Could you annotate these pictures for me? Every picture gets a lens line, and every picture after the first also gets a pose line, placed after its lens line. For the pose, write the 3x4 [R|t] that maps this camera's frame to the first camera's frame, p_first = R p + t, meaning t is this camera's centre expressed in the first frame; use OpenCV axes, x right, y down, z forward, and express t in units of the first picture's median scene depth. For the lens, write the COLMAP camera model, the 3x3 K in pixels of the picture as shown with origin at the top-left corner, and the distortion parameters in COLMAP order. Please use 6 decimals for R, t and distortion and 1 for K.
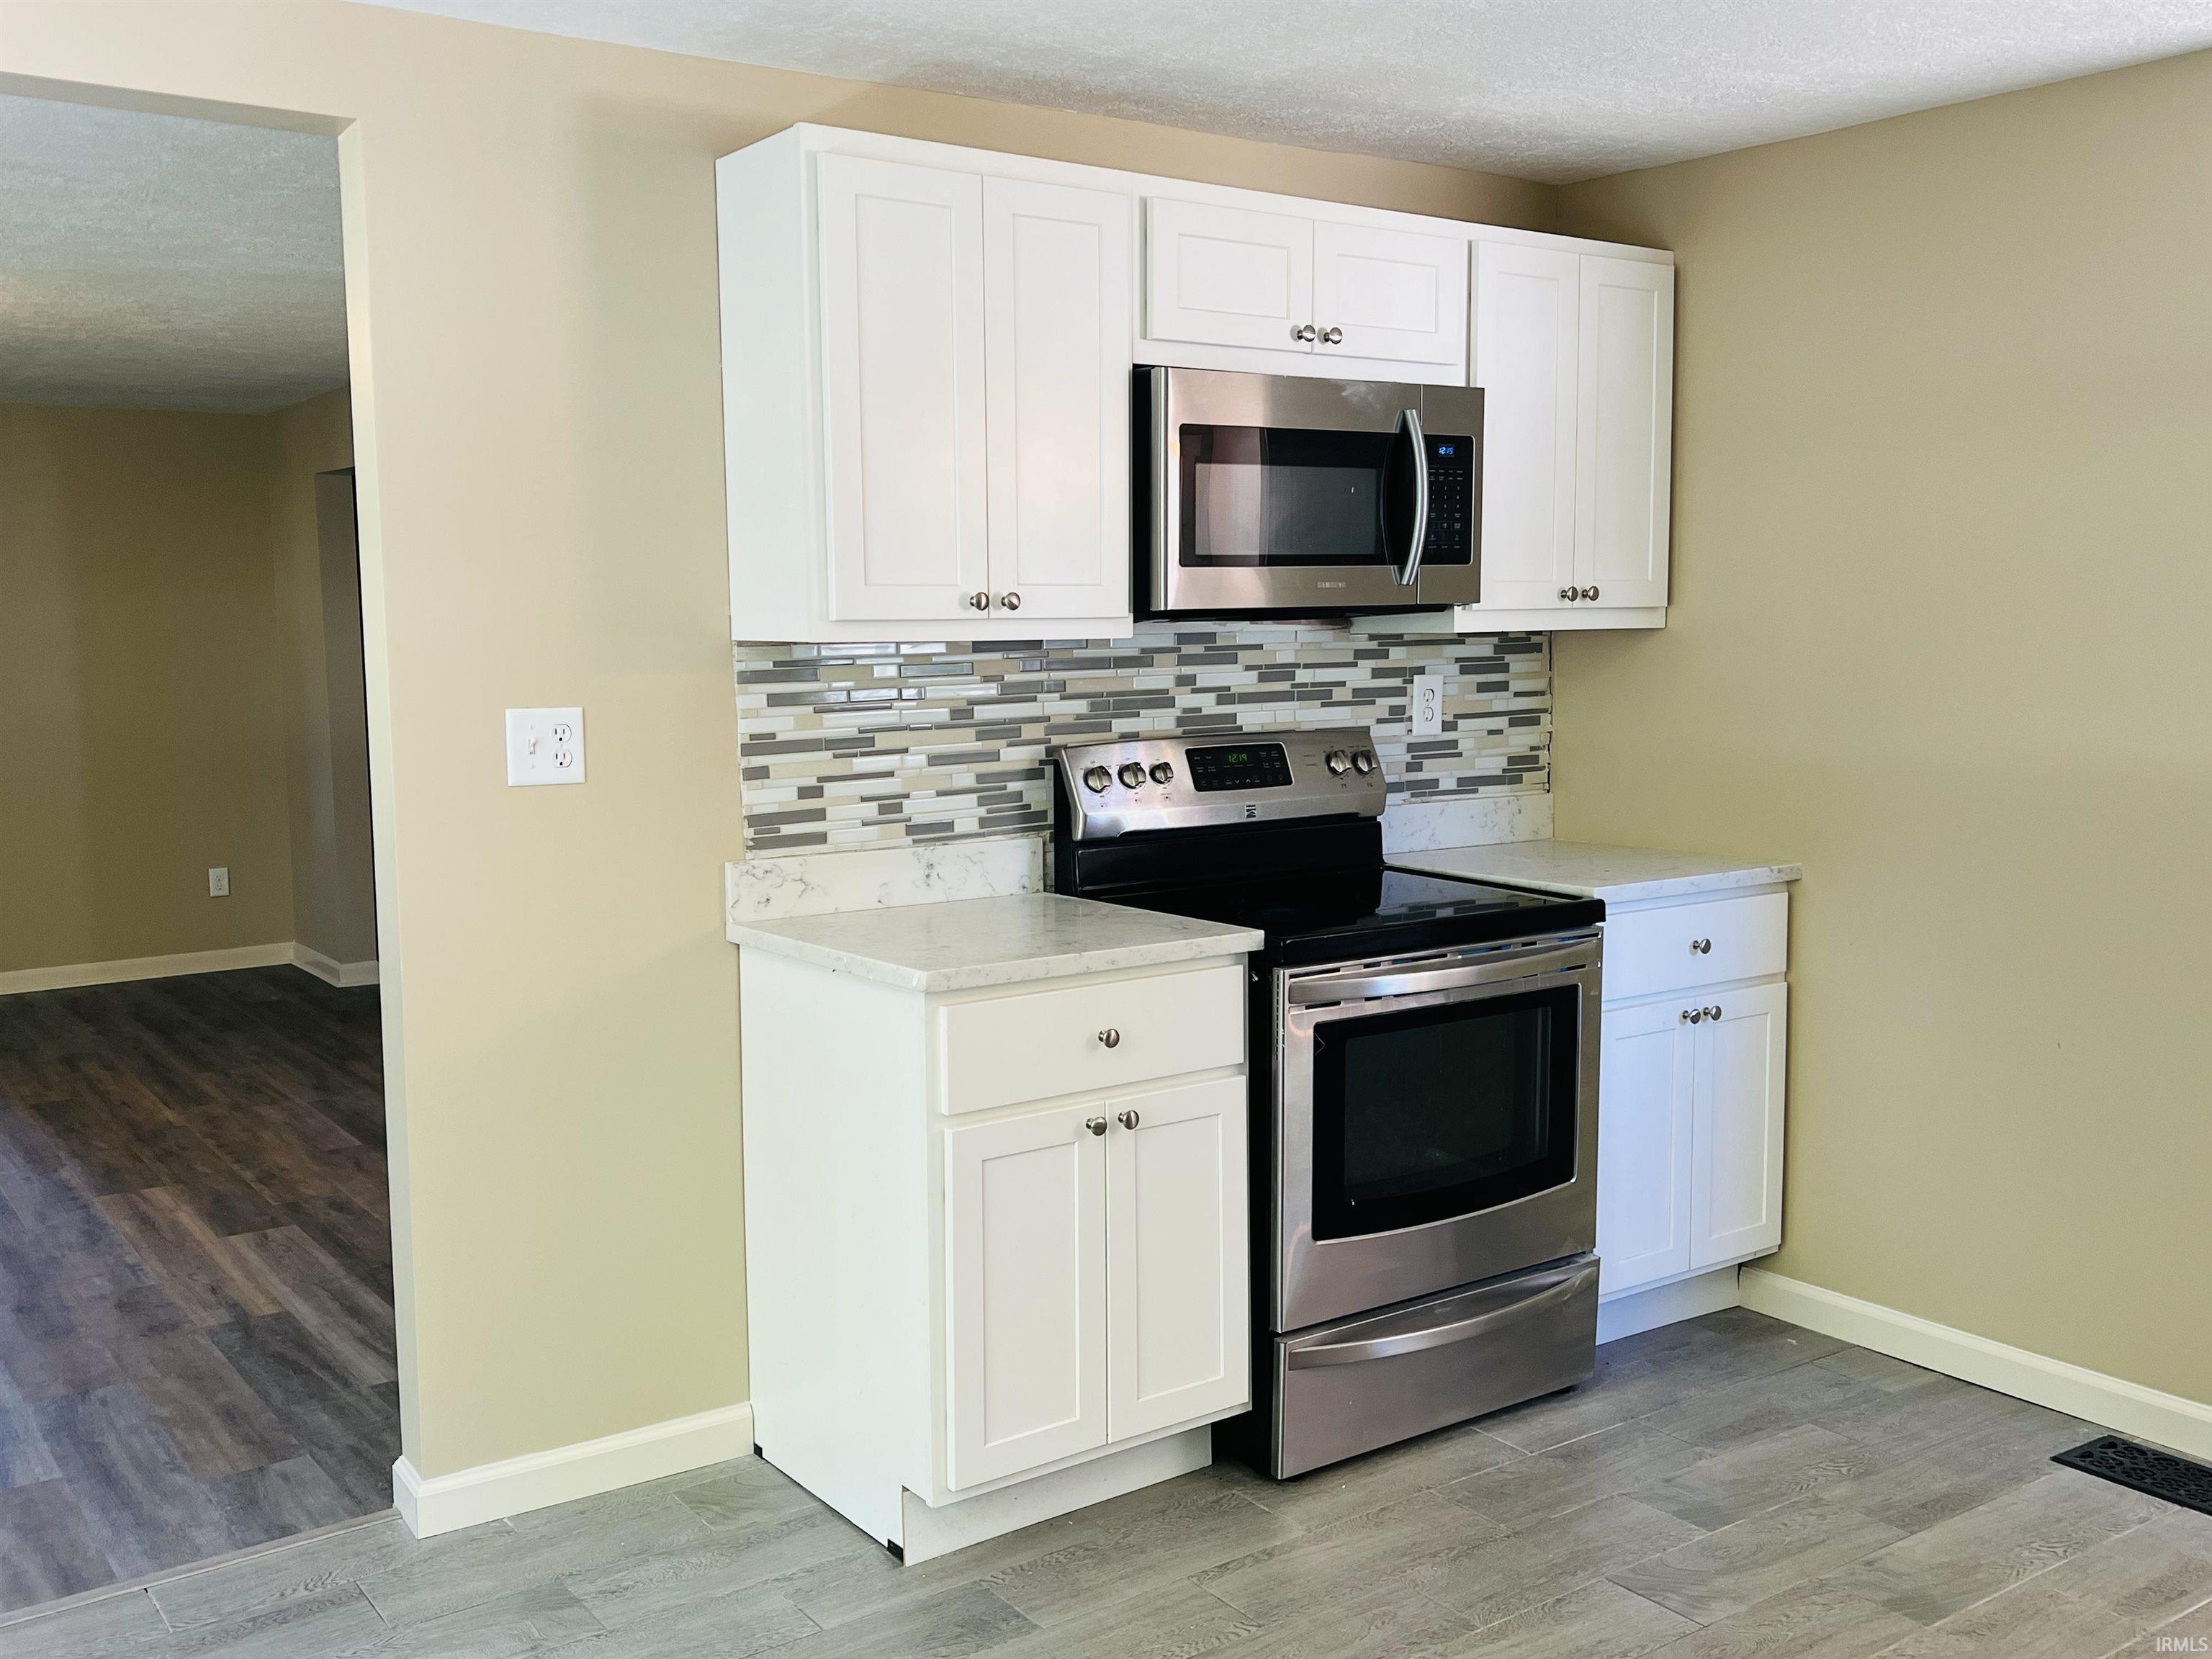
lens RADIAL K [[2013.6, 0, 1106.0], [0, 2013.6, 829.5], [0, 0, 1]] dist [-0.012608, 0.002450]
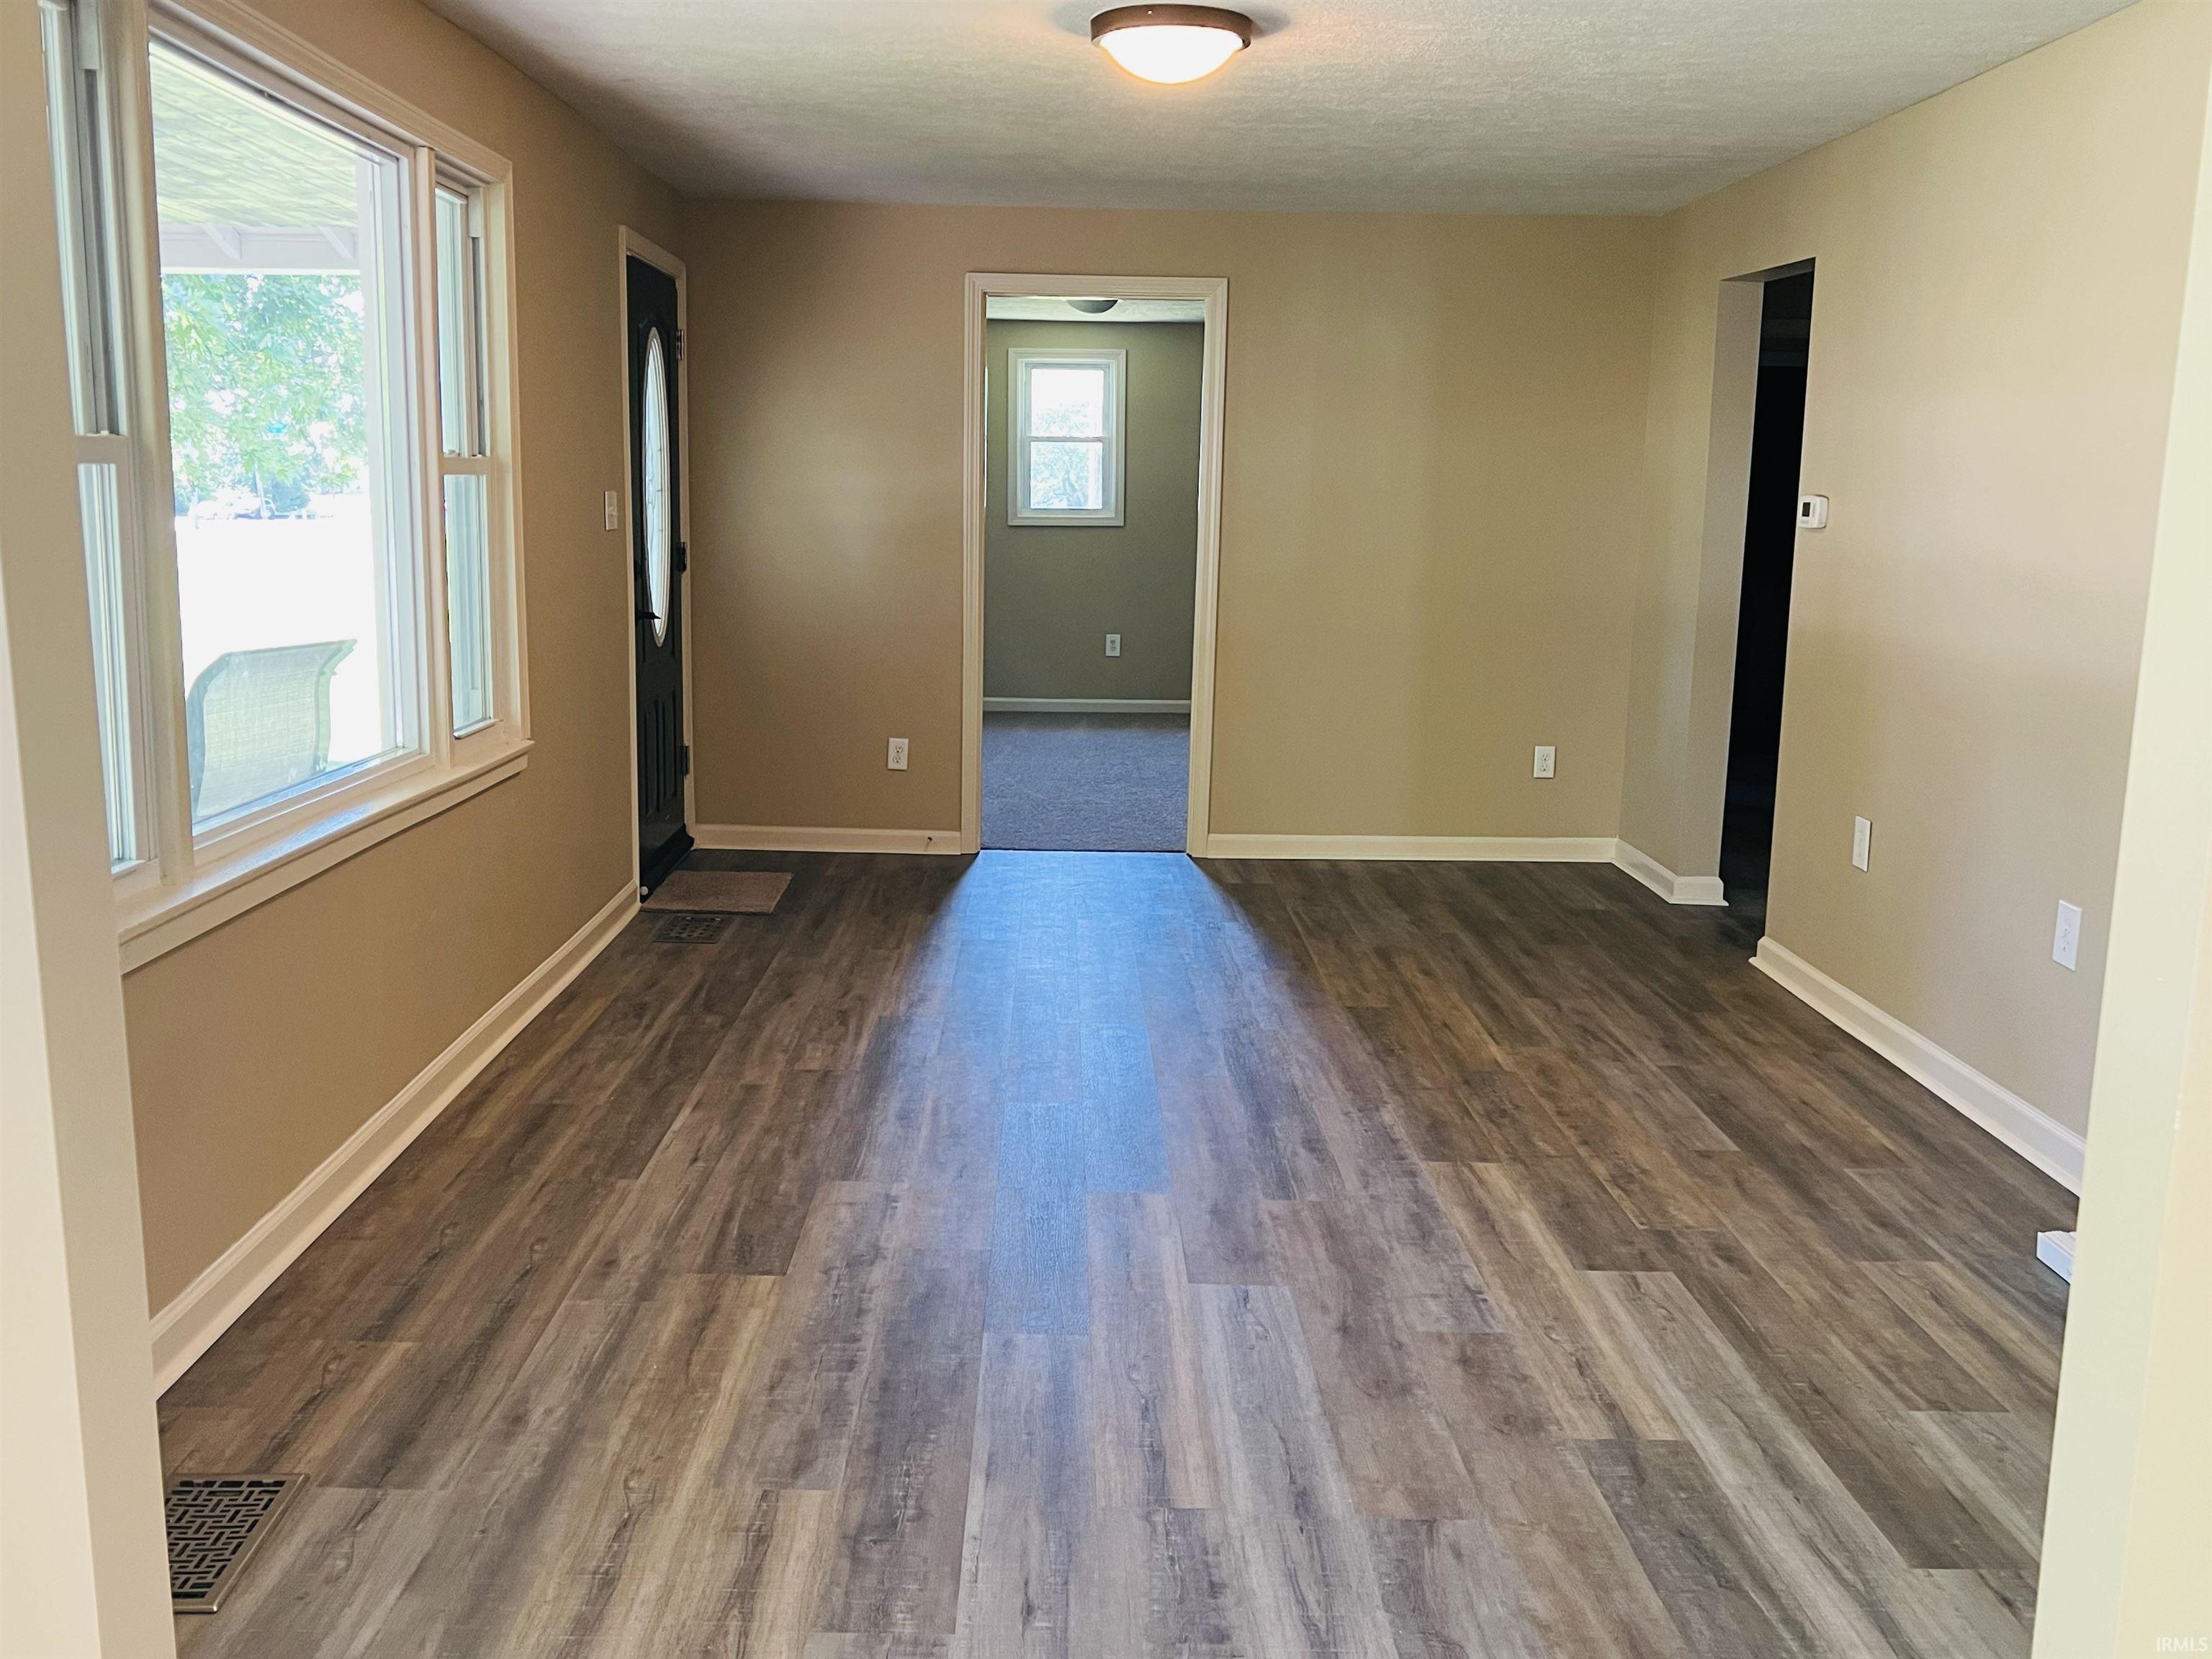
lens RADIAL K [[2013.6, 0, 1106.0], [0, 2013.6, 829.5], [0, 0, 1]] dist [-0.012608, 0.002450]
pose [[0.823707, 0.107786, -0.556677, -0.169200], [-0.069245, 0.993540, 0.089912, -0.019935], [0.562771, -0.035514, 0.825849, 0.253130]]
